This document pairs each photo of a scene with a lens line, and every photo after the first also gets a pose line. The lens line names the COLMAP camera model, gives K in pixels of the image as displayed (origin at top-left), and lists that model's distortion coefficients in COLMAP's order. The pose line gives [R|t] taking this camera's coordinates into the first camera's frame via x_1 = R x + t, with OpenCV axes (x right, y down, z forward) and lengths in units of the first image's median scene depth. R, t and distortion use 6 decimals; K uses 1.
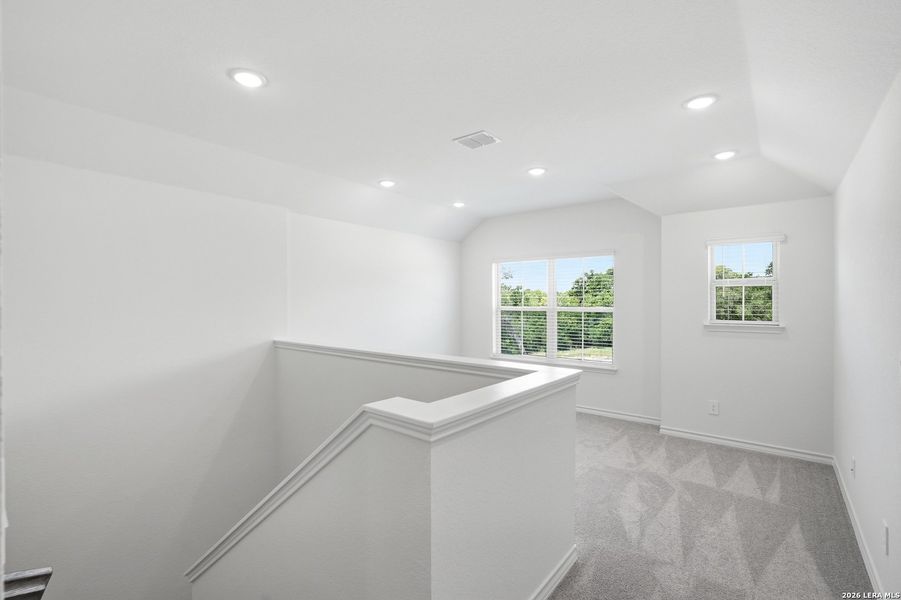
lens RADIAL K [[411.0, 0, 444.2], [0, 411.0, 302.1], [0, 0, 1]] dist [0.002907, 0.000202]
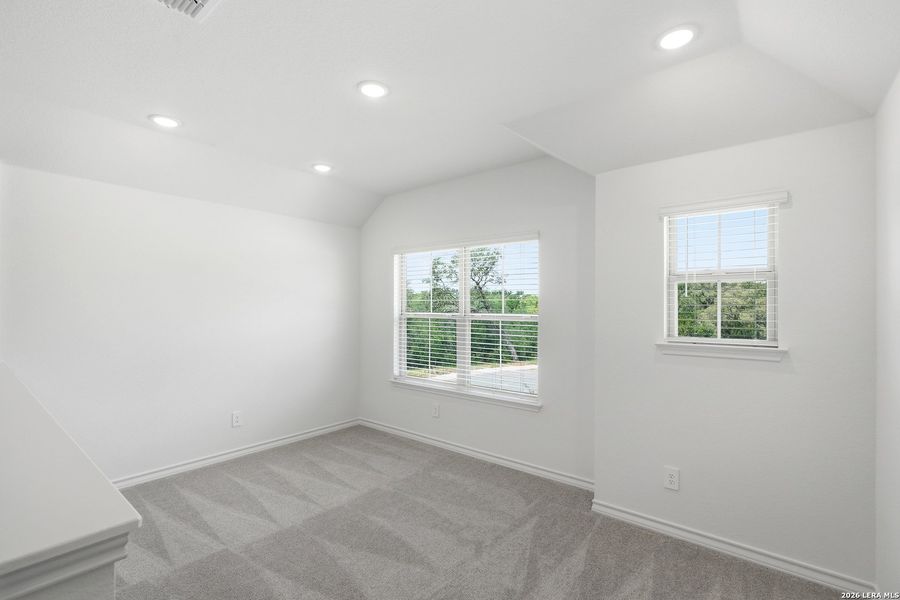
lens RADIAL K [[410.6, 0, 443.0], [0, 410.6, 306.2], [0, 0, 1]] dist [0.002907, 0.000202]
pose [[0.999904, 0.004356, -0.013189, 0.306984], [-0.004398, 0.999985, -0.003139, 0.001571], [0.013176, 0.003197, 0.999908, 0.363503]]
